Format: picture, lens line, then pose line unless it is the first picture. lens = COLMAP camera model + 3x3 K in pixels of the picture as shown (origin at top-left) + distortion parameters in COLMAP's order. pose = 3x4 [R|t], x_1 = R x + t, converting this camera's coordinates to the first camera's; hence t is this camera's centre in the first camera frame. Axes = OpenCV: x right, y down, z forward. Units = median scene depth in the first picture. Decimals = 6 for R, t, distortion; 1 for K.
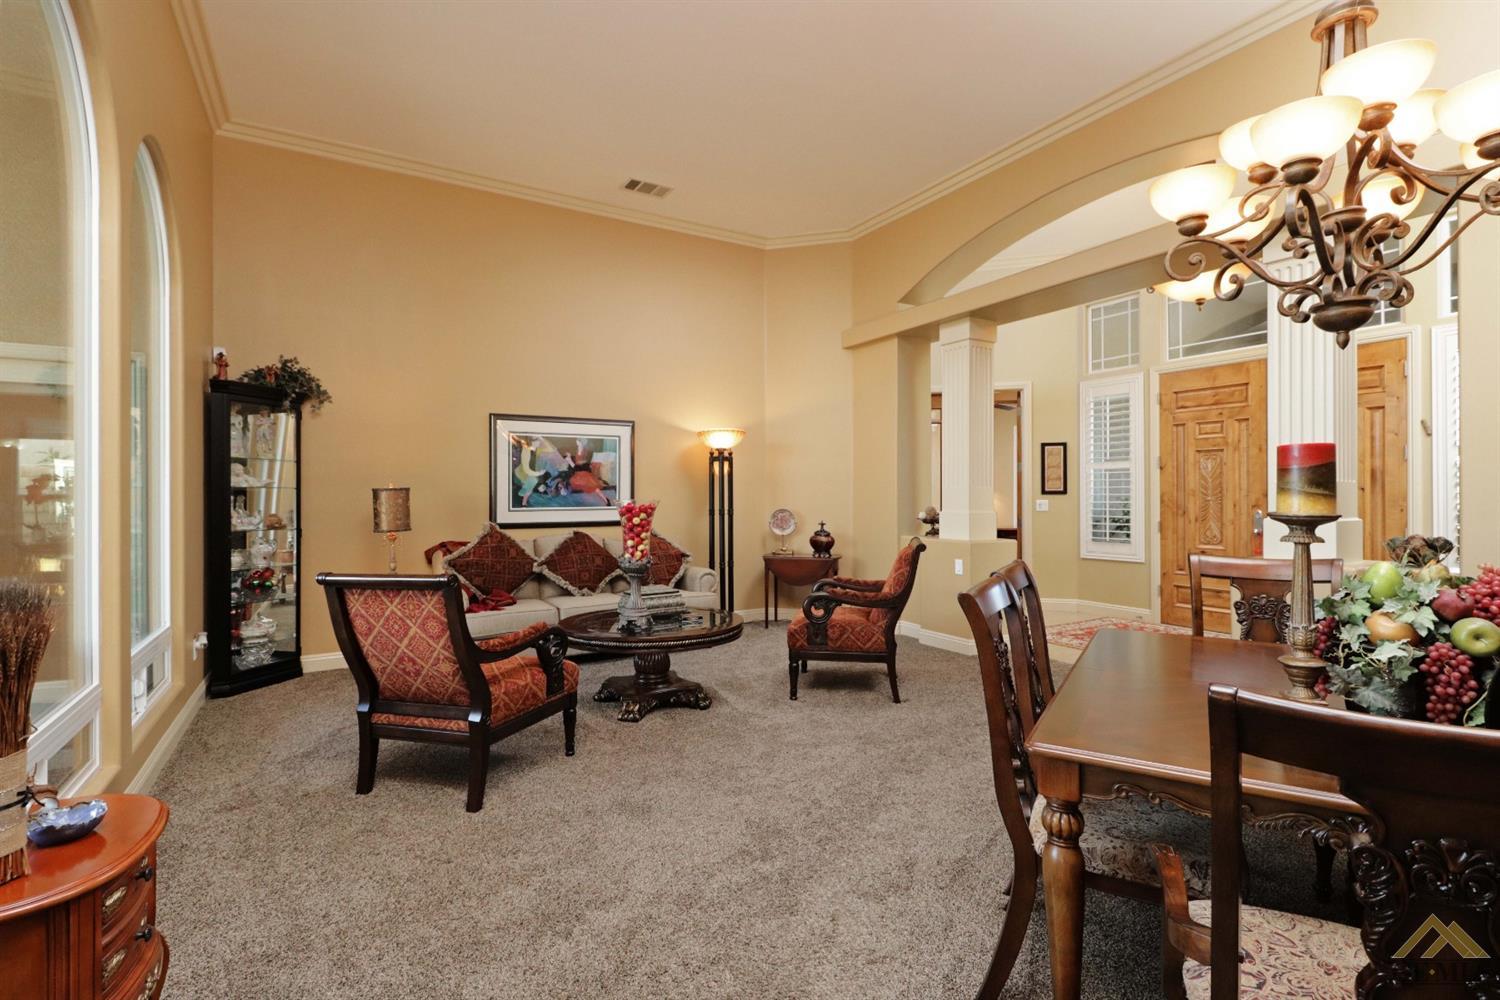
lens RADIAL K [[705.4, 0, 747.5], [0, 705.4, 492.6], [0, 0, 1]] dist [0.001136, -0.000624]
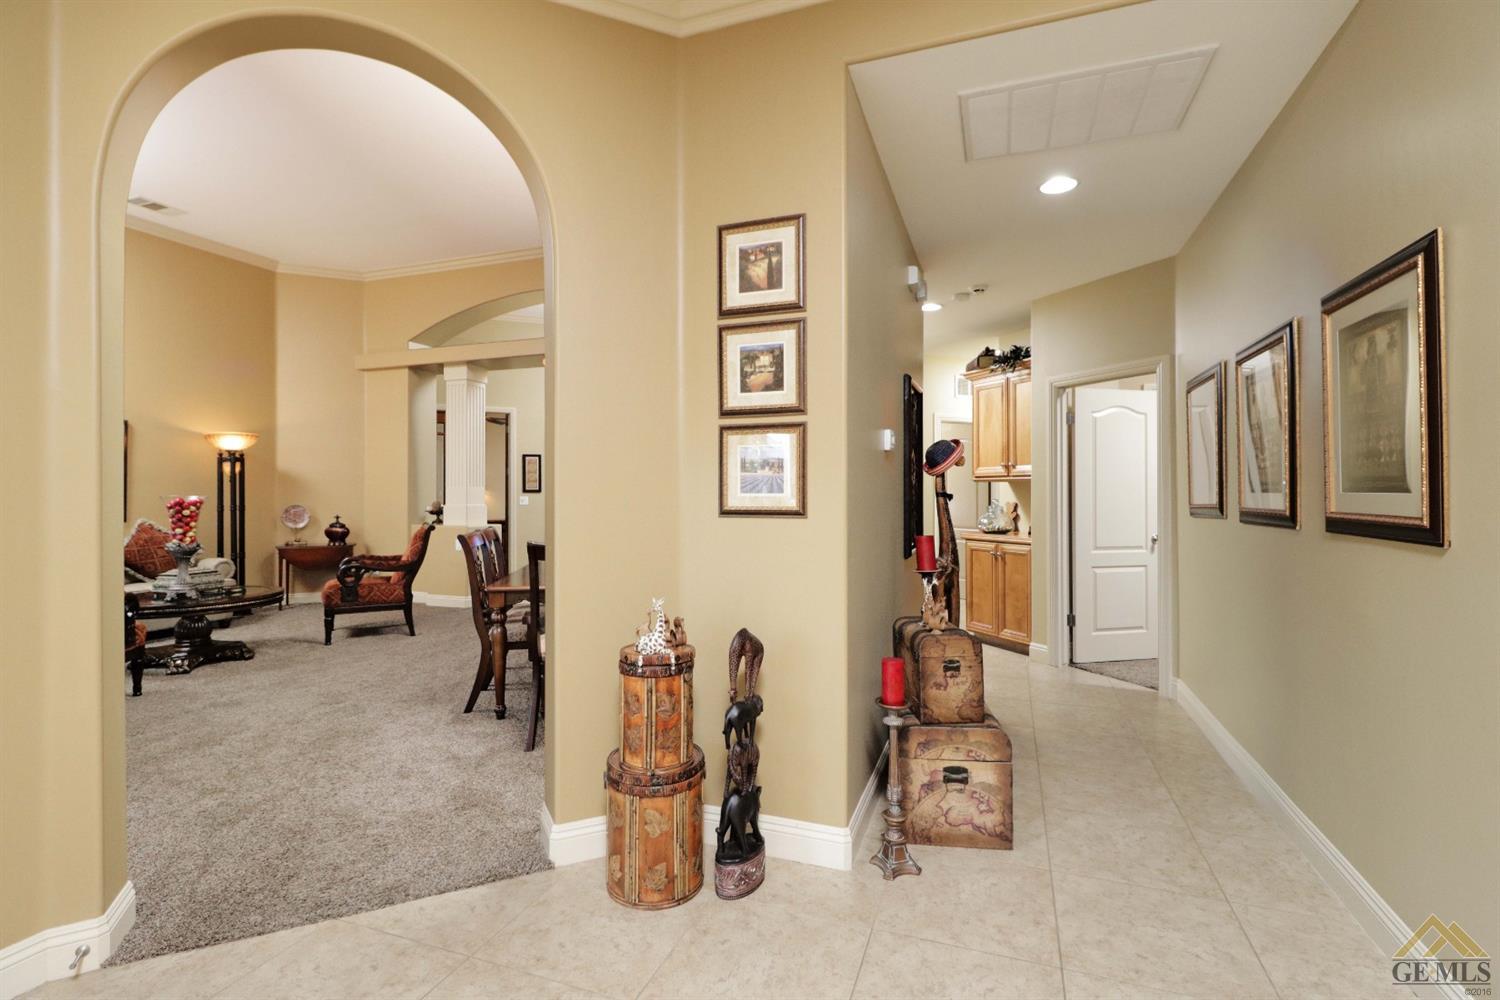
lens RADIAL K [[705.4, 0, 777.5], [0, 705.4, 492.2], [0, 0, 1]] dist [0.001136, -0.000624]
pose [[0.756605, 0.000597, 0.653872, -0.131759], [-0.001698, 0.999998, 0.001052, 0.000353], [-0.653870, -0.001906, 0.756604, -0.452883]]
